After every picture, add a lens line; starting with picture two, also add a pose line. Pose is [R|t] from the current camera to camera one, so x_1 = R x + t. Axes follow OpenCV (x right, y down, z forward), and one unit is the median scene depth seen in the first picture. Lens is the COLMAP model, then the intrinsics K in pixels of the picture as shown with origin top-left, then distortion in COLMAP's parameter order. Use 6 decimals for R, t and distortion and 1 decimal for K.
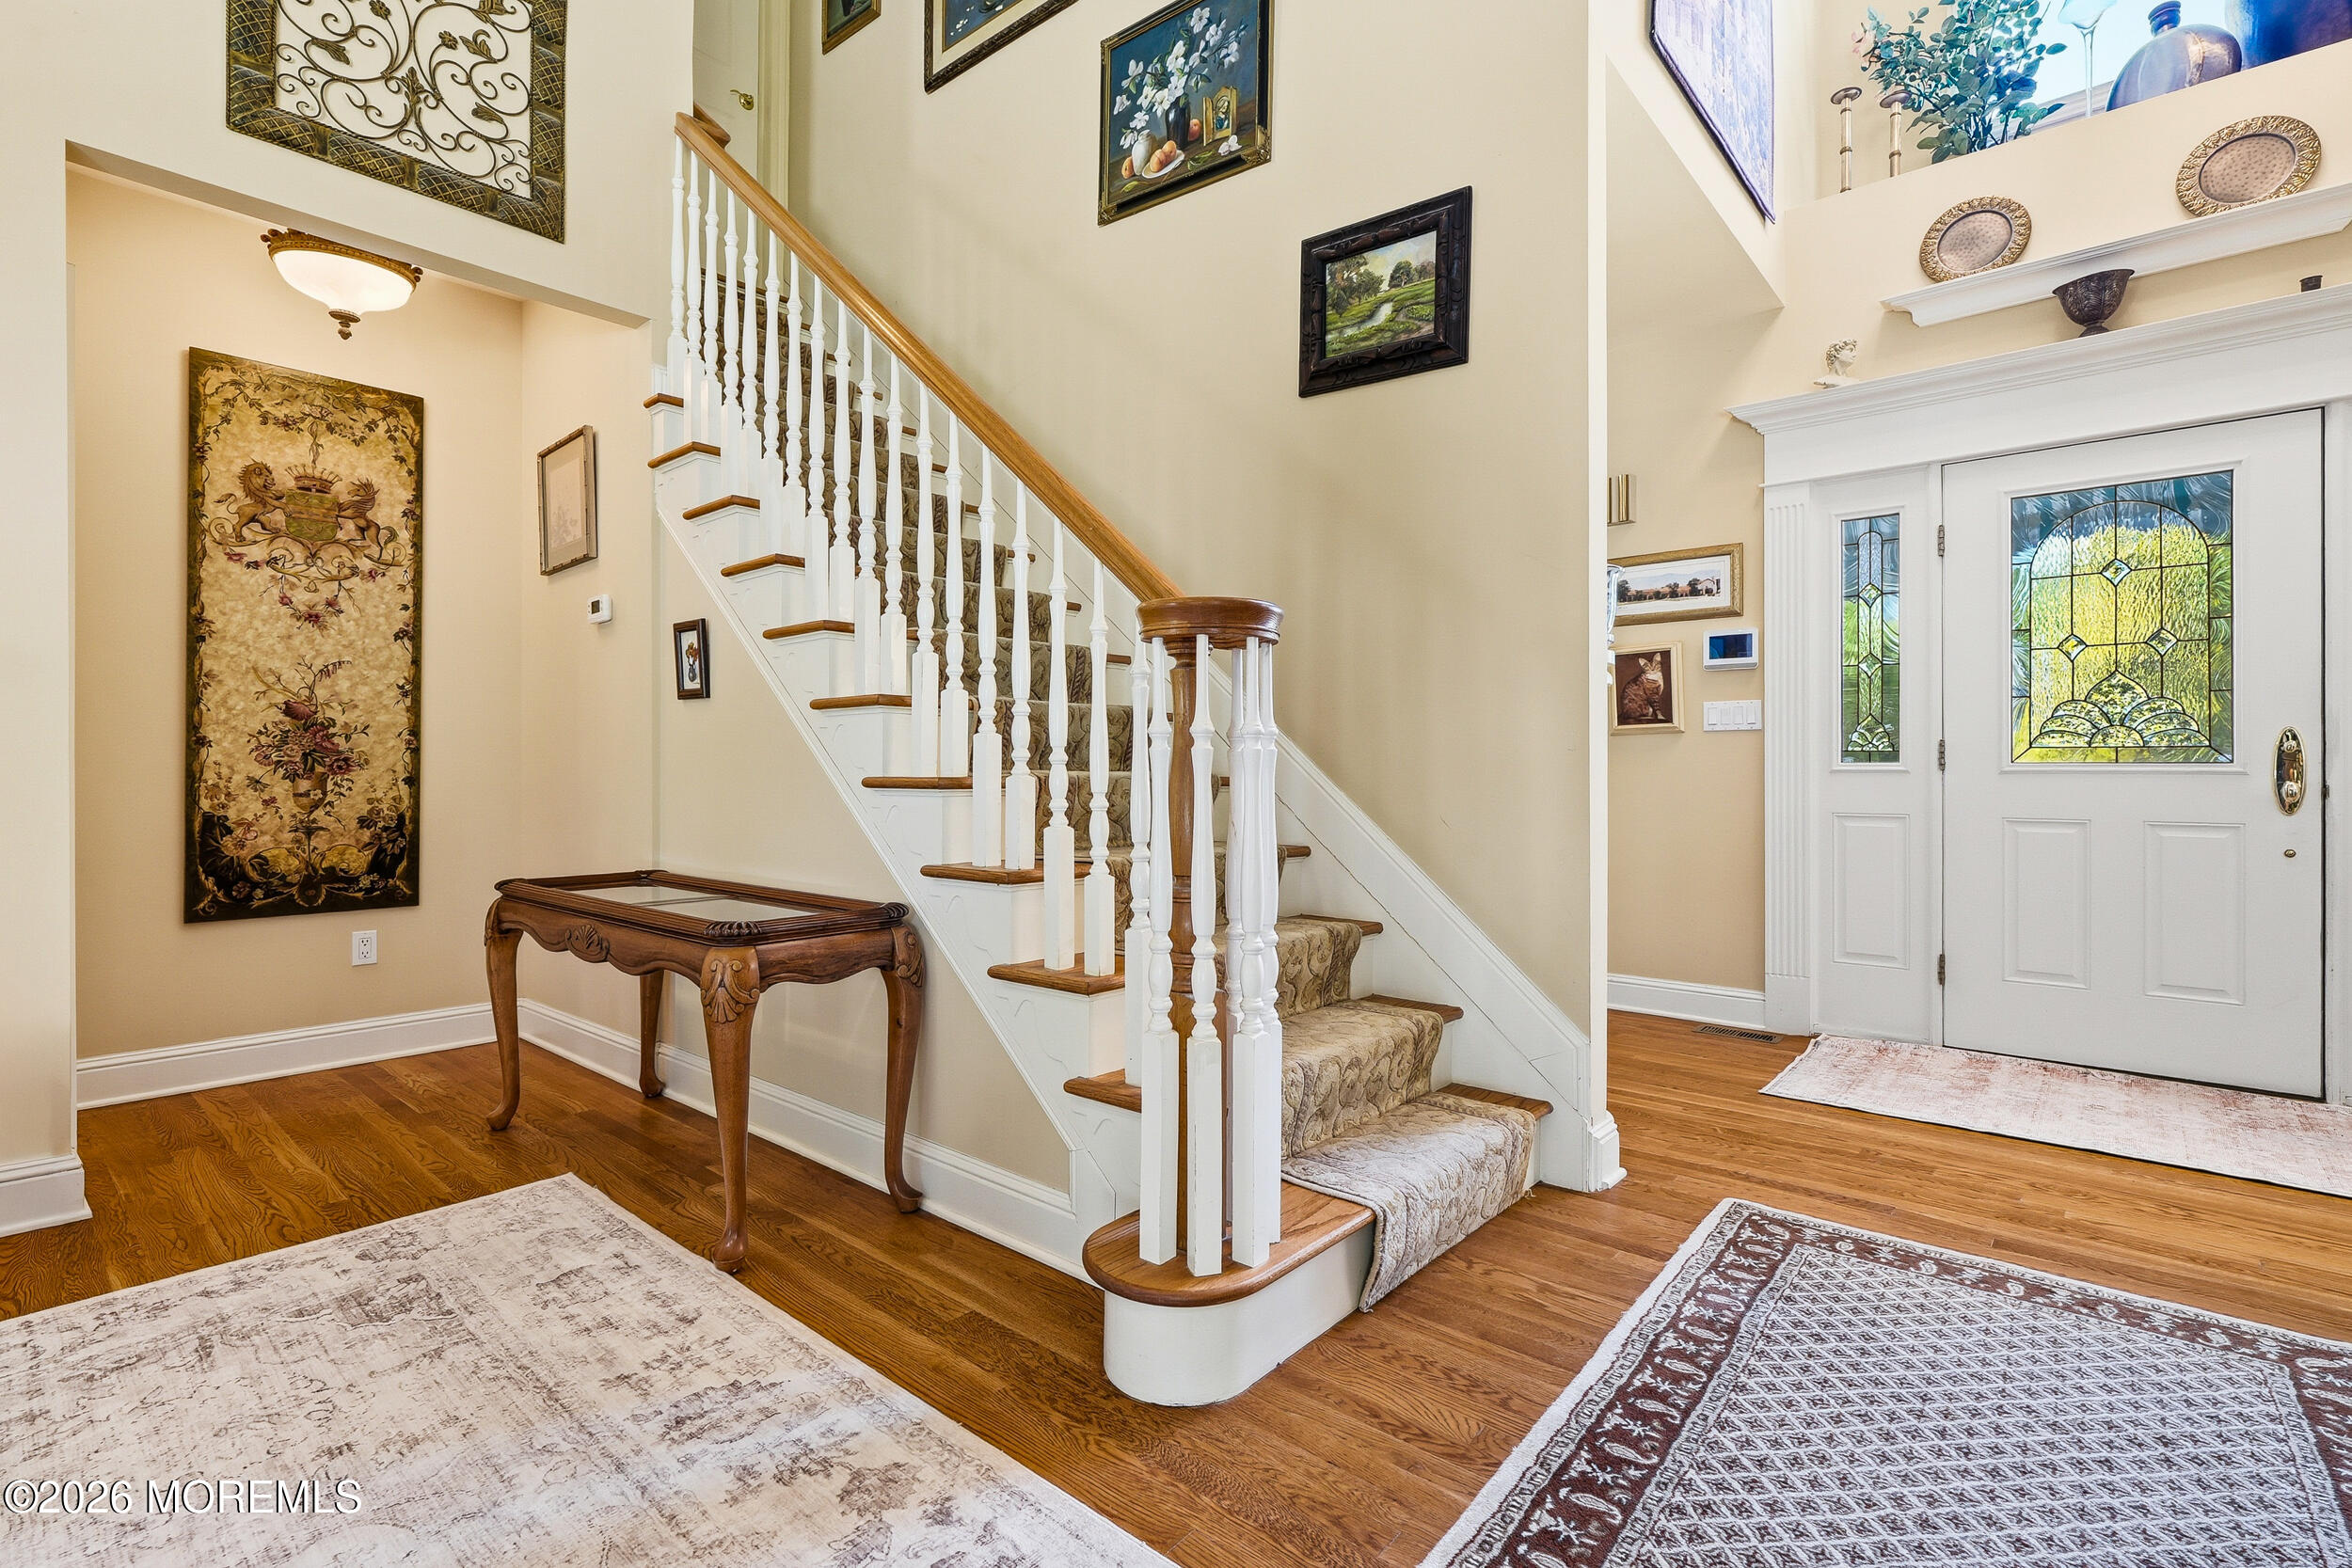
lens RADIAL K [[1071.3, 0, 1174.9], [0, 1071.3, 778.8], [0, 0, 1]] dist [-0.010373, 0.004825]
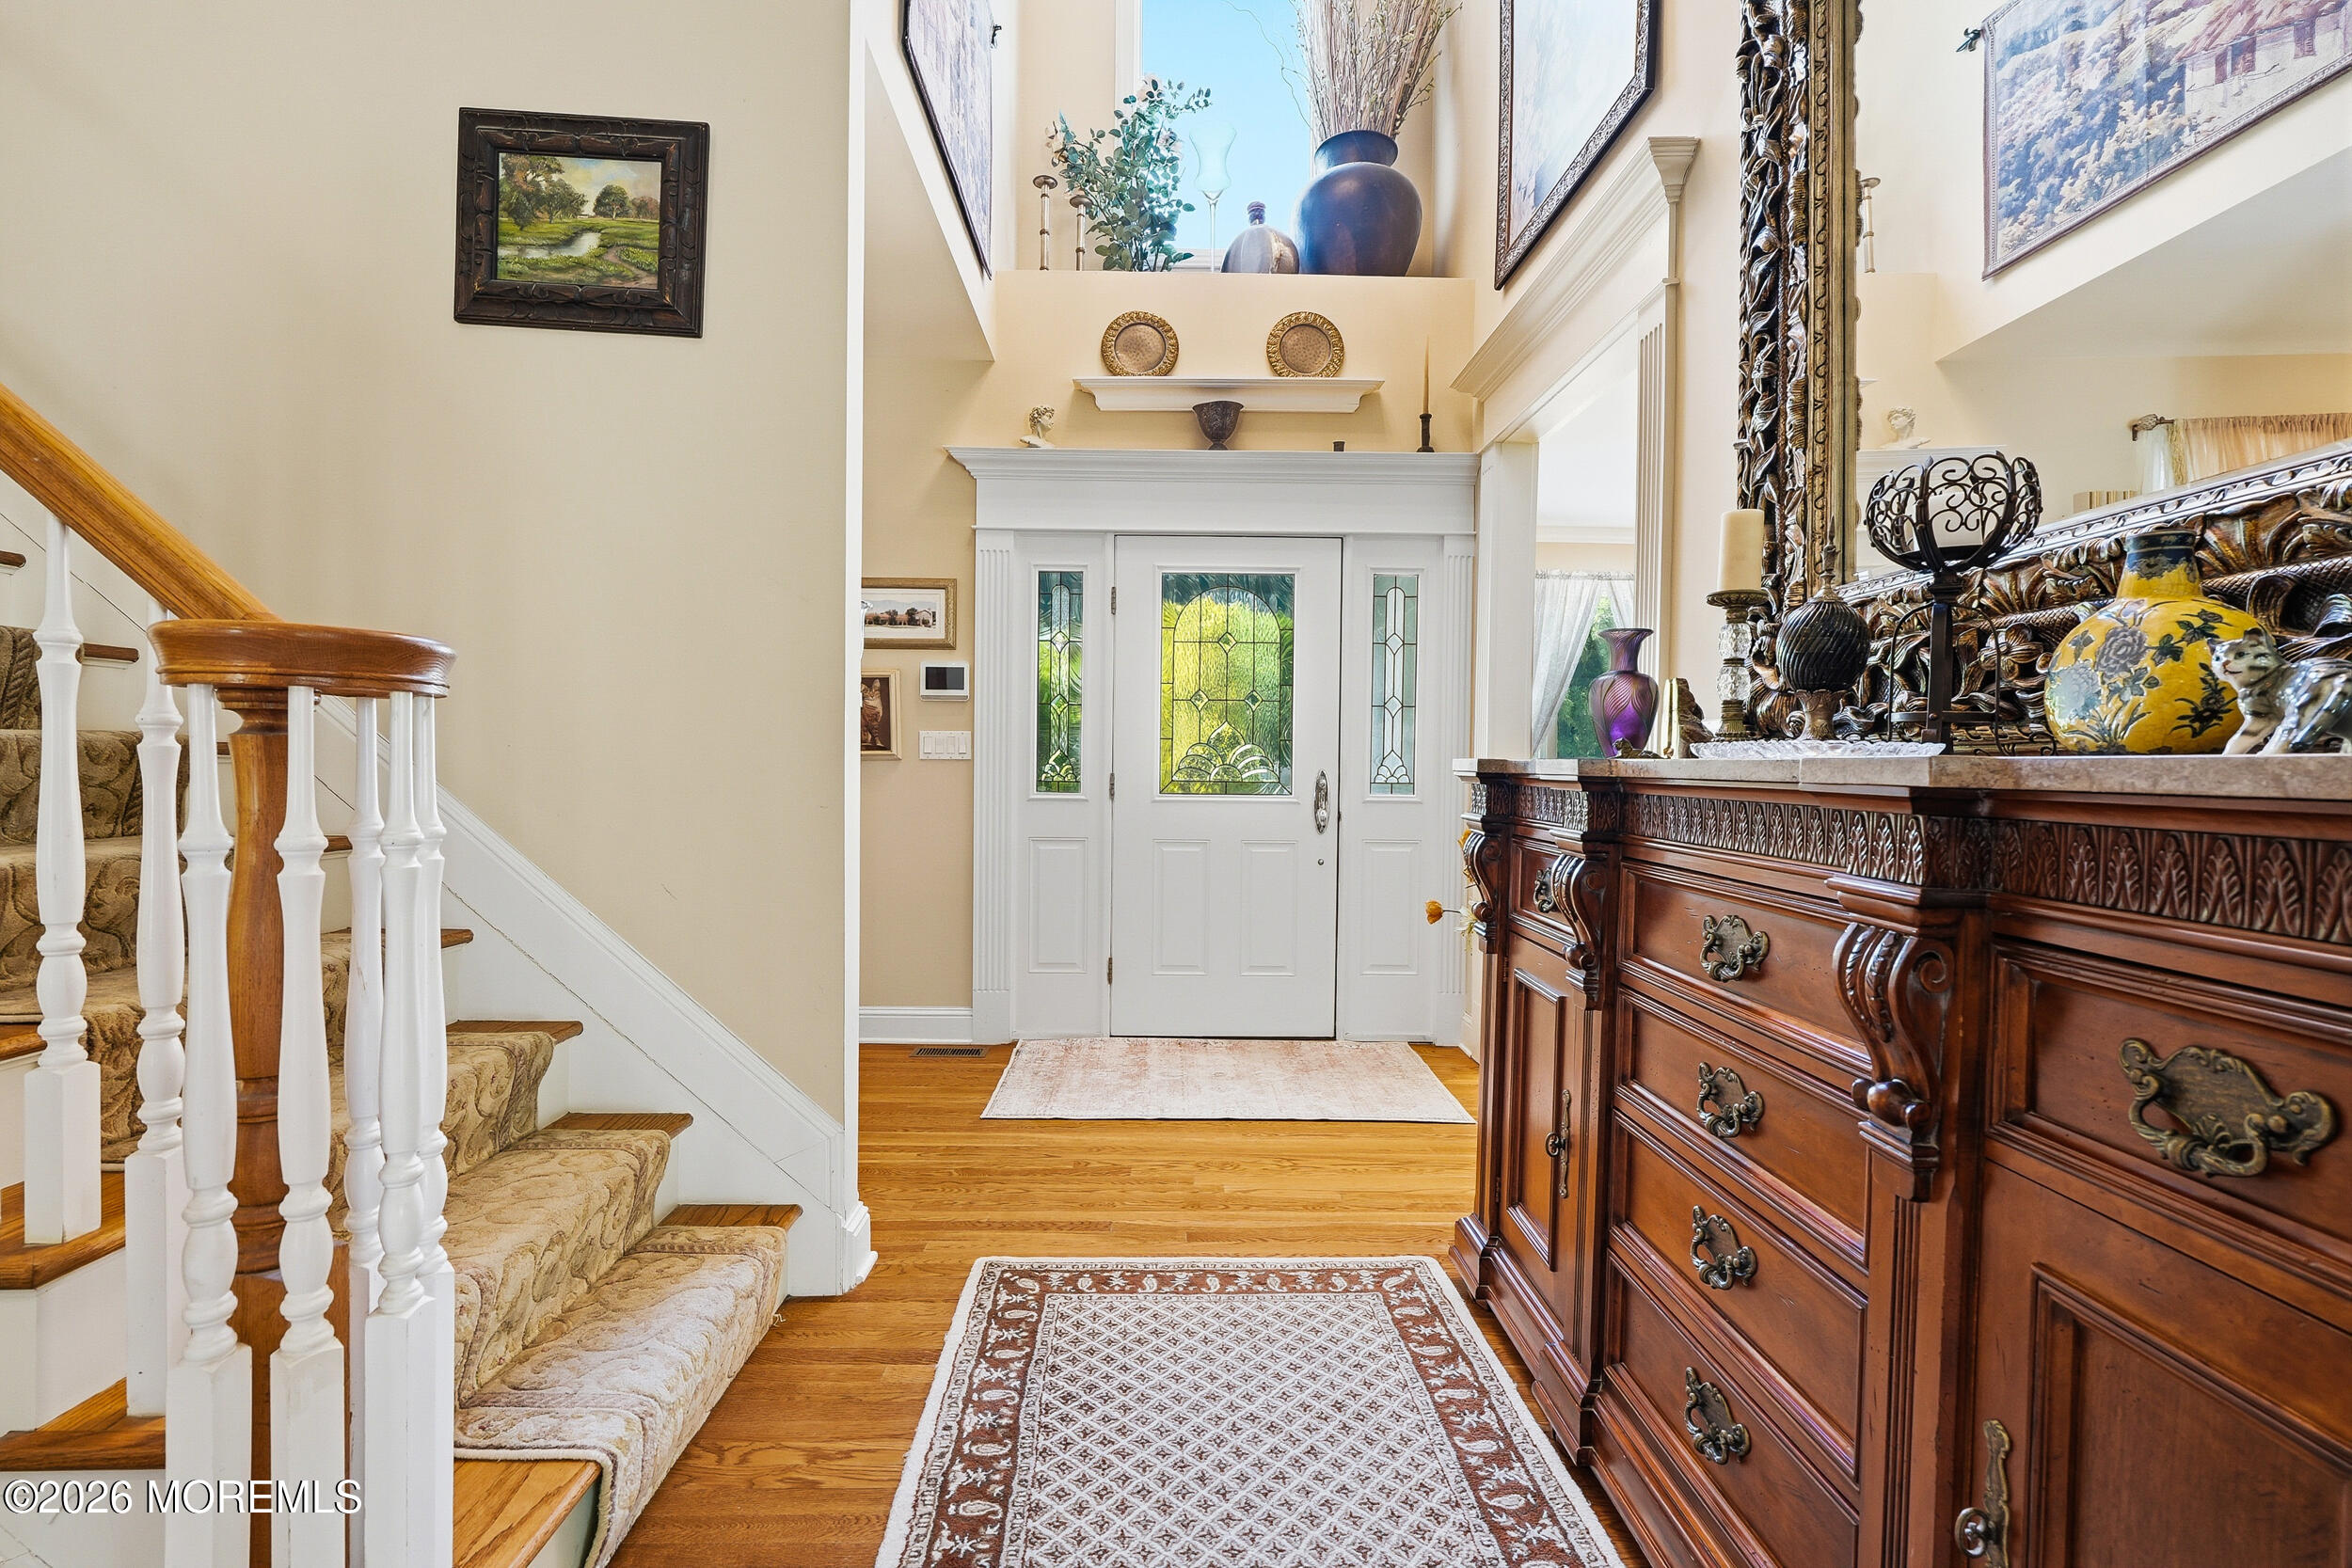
lens RADIAL K [[1061.4, 0, 1163.8], [0, 1061.4, 779.3], [0, 0, 1]] dist [-0.010055, 0.004864]
pose [[0.746126, -0.003328, 0.665797, -0.005175], [-0.003640, 0.999952, 0.009078, -0.056526], [-0.665795, -0.009197, 0.746078, 0.148259]]
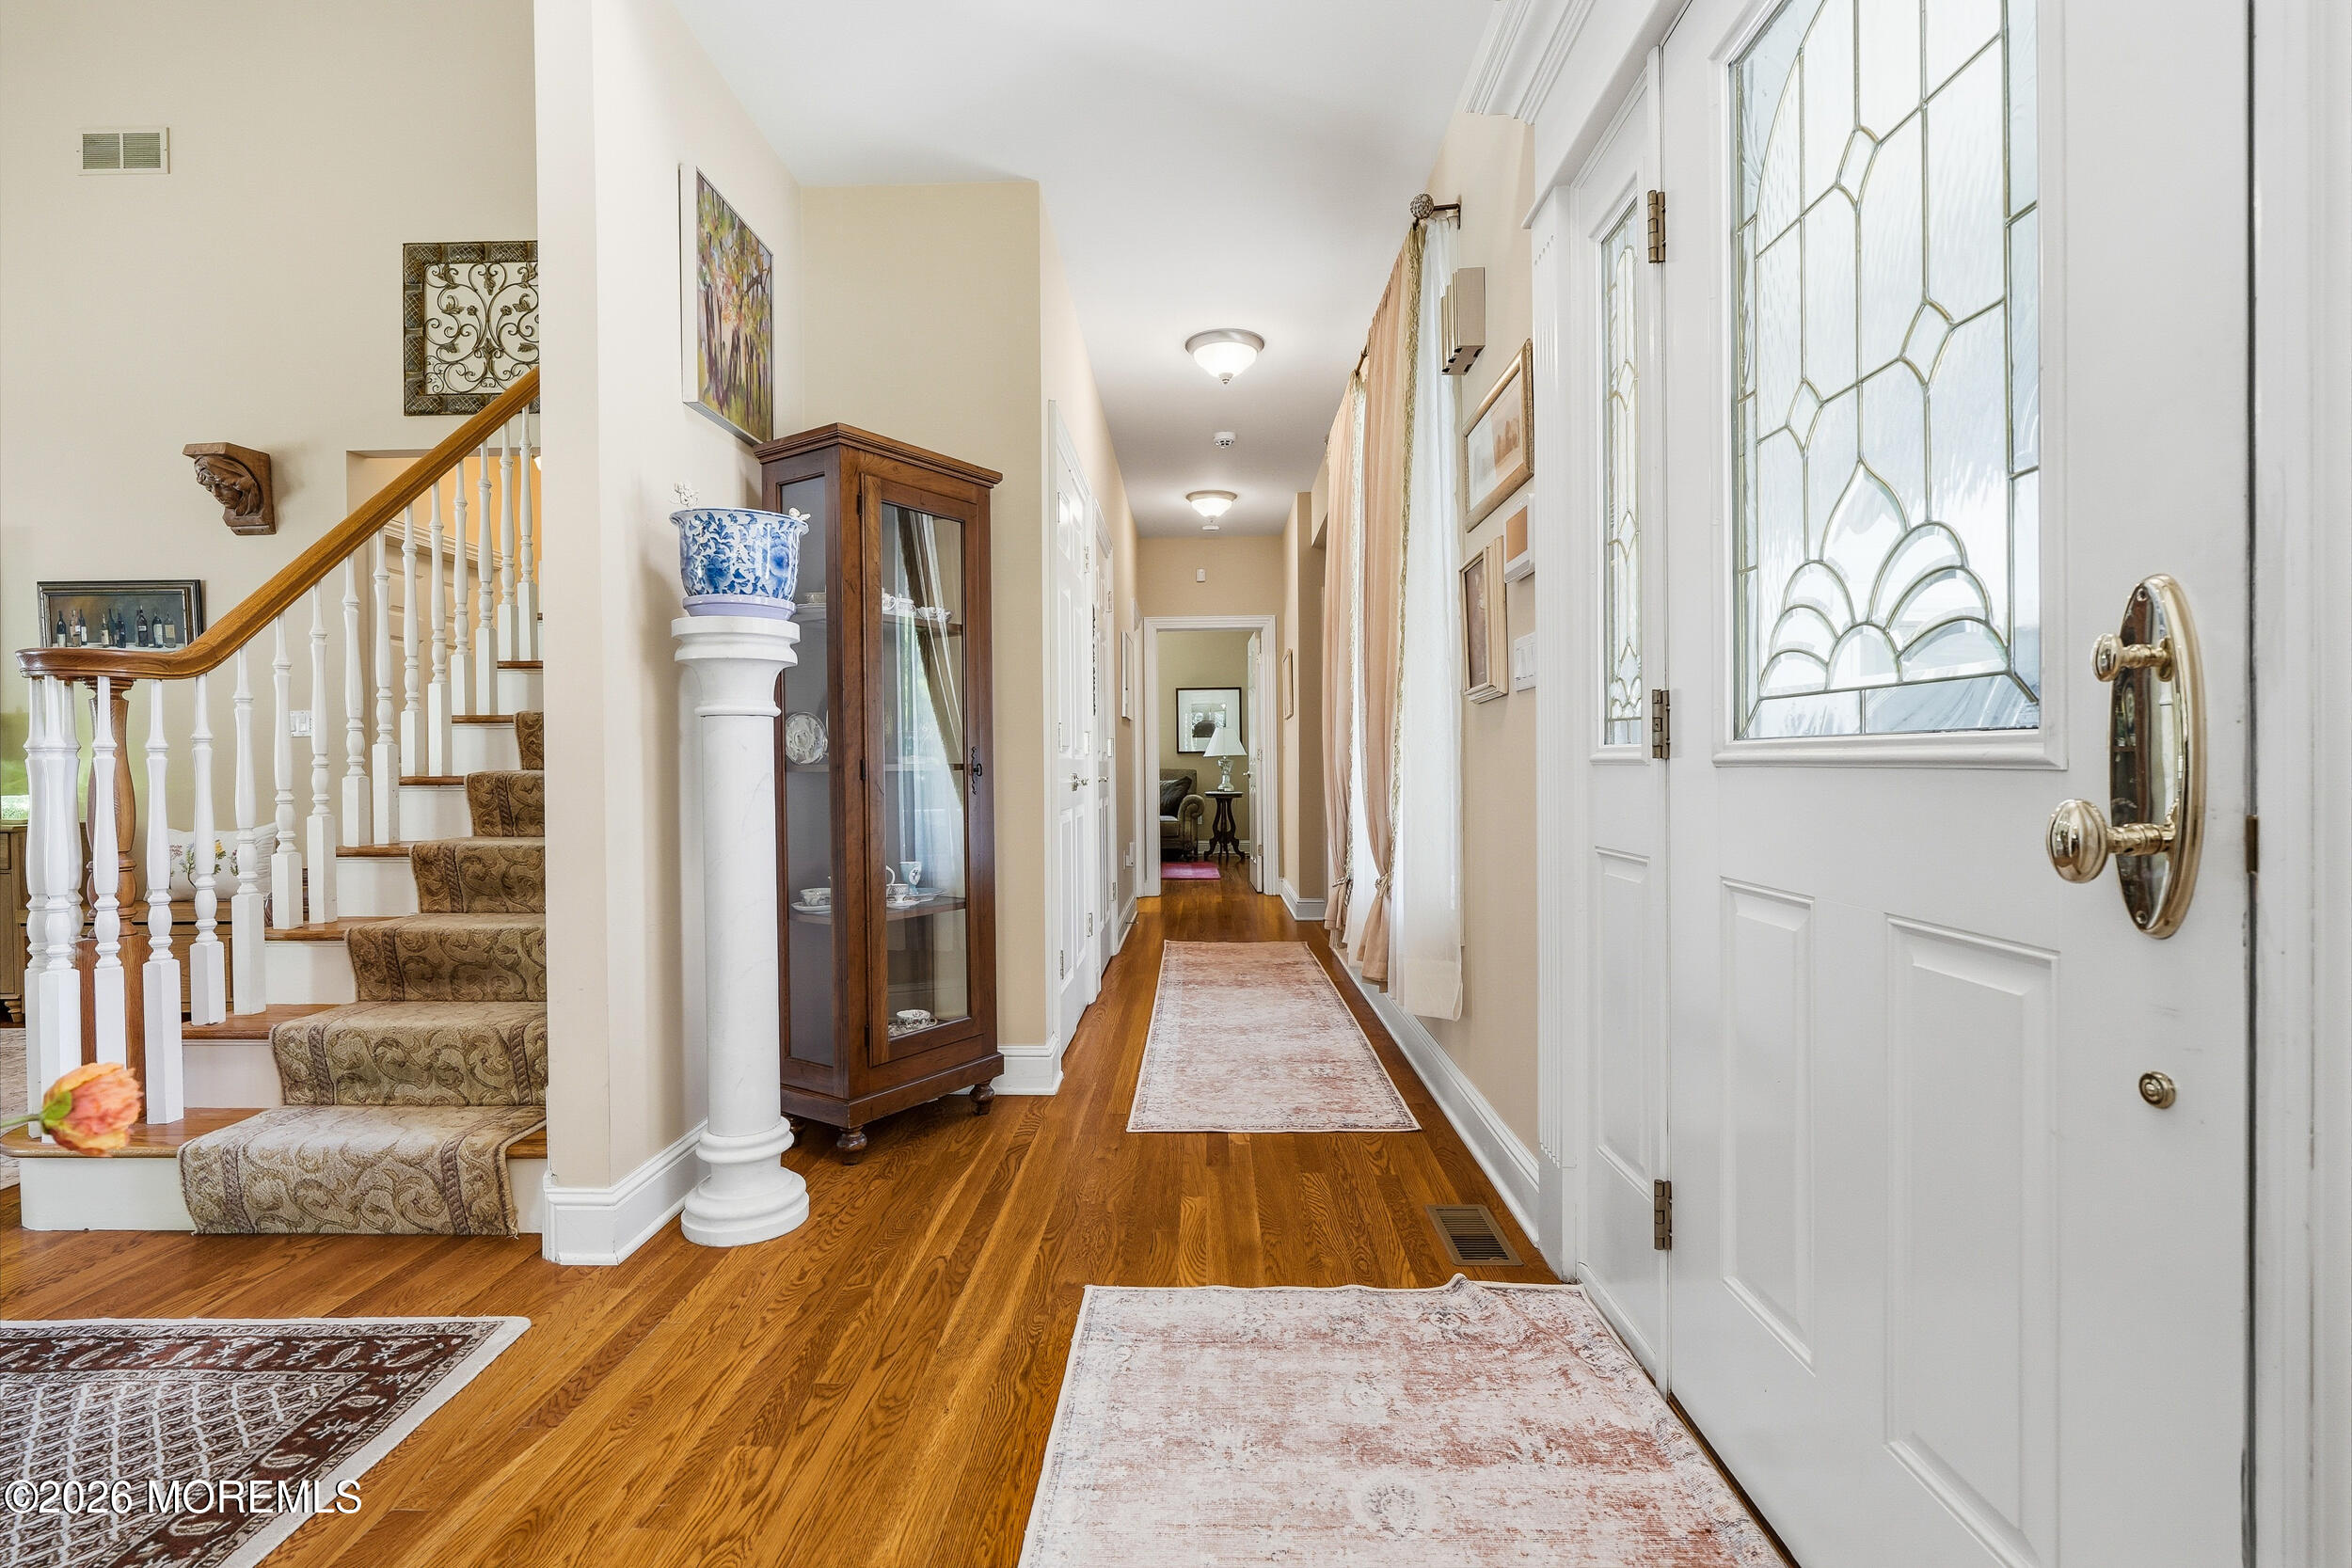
lens RADIAL K [[1097.4, 0, 1171.1], [0, 1097.4, 772.3], [0, 0, 1]] dist [0.002840, 0.000680]
pose [[0.630304, -0.000903, -0.776348, 1.343933], [0.005740, 0.999977, 0.003497, -0.004498], [0.776327, -0.006660, 0.630295, 0.807584]]
